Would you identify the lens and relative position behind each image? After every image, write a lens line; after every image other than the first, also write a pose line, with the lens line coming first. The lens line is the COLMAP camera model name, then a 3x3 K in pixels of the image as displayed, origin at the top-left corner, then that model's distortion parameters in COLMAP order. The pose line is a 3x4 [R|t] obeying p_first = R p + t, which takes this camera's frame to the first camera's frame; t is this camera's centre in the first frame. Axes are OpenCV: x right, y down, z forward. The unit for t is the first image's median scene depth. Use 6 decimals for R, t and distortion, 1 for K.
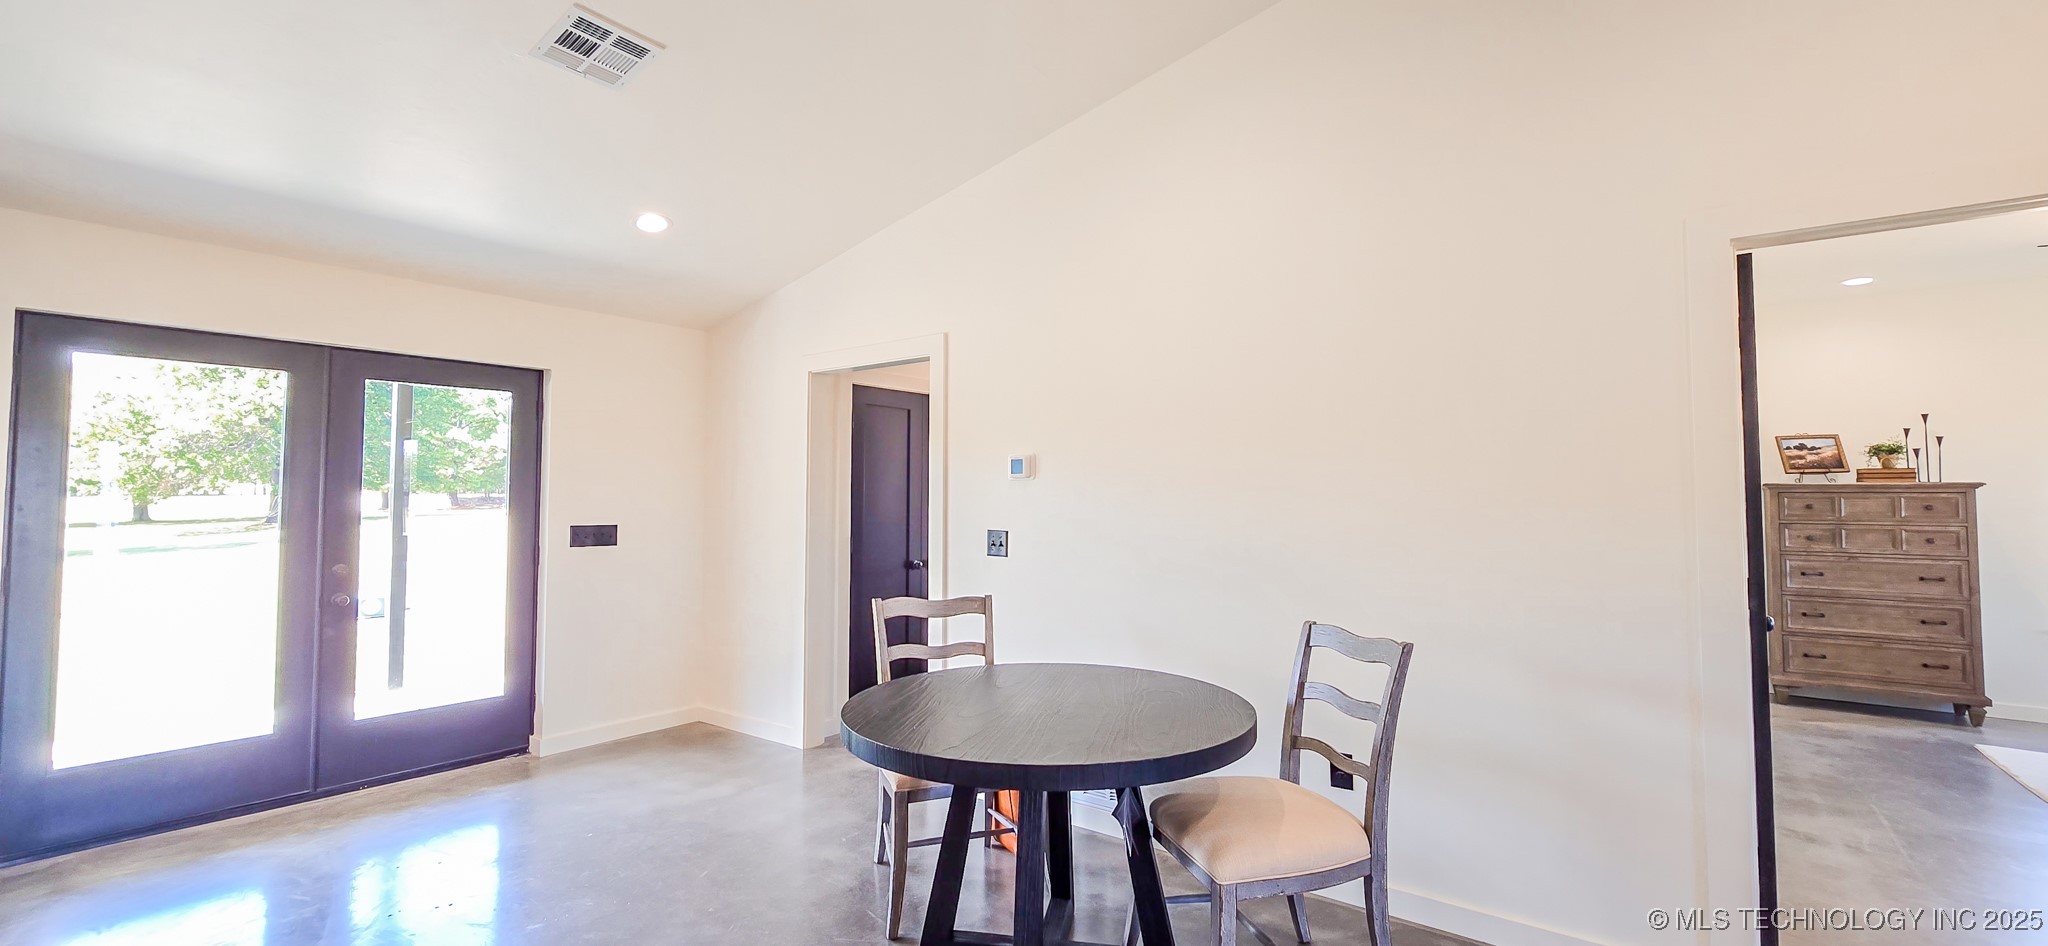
lens RADIAL K [[844.8, 0, 1017.5], [0, 844.8, 477.9], [0, 0, 1]] dist [0.002977, -0.000928]
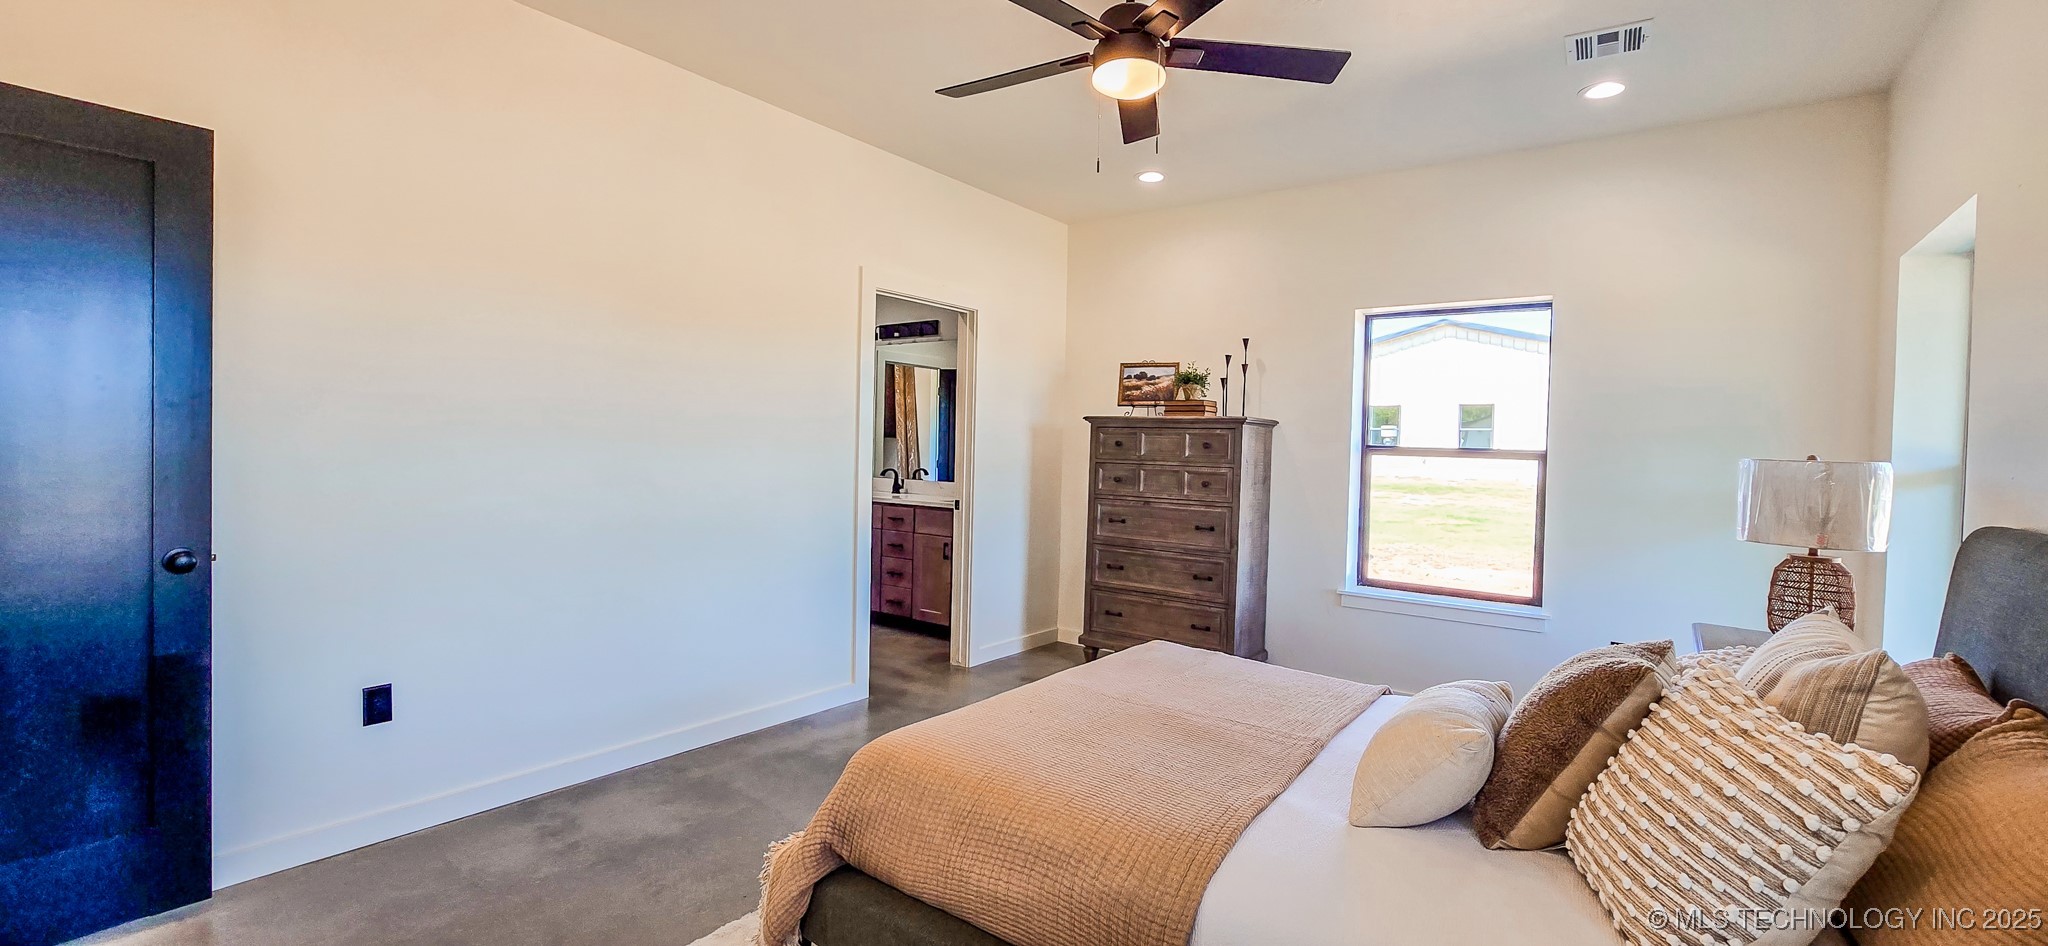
lens RADIAL K [[844.8, 0, 1022.5], [0, 844.8, 467.2], [0, 0, 1]] dist [0.002977, -0.000928]
pose [[0.999673, 0.019117, -0.016955, 0.871609], [-0.018143, 0.998275, 0.055843, 0.011584], [0.017993, -0.055517, 0.998296, 0.131872]]
